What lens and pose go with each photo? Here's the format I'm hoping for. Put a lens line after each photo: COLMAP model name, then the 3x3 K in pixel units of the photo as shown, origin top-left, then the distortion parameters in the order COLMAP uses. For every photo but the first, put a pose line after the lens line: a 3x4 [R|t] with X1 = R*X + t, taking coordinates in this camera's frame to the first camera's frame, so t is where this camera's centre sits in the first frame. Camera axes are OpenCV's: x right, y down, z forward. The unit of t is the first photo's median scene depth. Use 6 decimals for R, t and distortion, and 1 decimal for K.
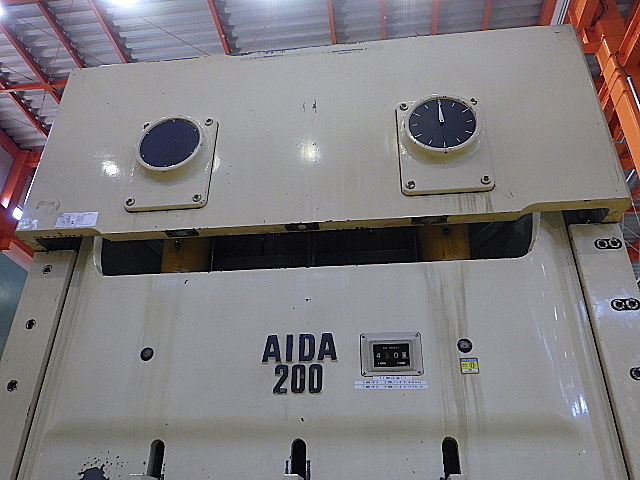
lens RADIAL K [[528.0, 0, 320.0], [0, 528.0, 240.0], [0, 0, 1]] dist [-0.003936, 0.001523]
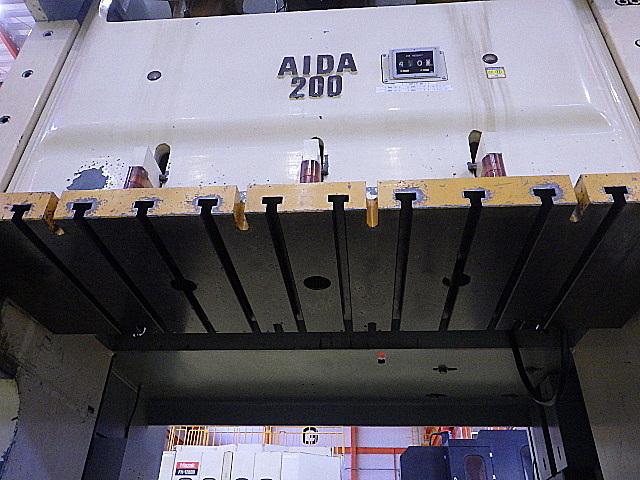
lens RADIAL K [[528.0, 0, 320.0], [0, 528.0, 240.0], [0, 0, 1]] dist [-0.003936, 0.001523]
pose [[0.998699, 0.037232, 0.034851, -0.057262], [-0.034635, 0.996776, -0.072379, 0.607742], [-0.037434, 0.071078, 0.996768, 0.073241]]
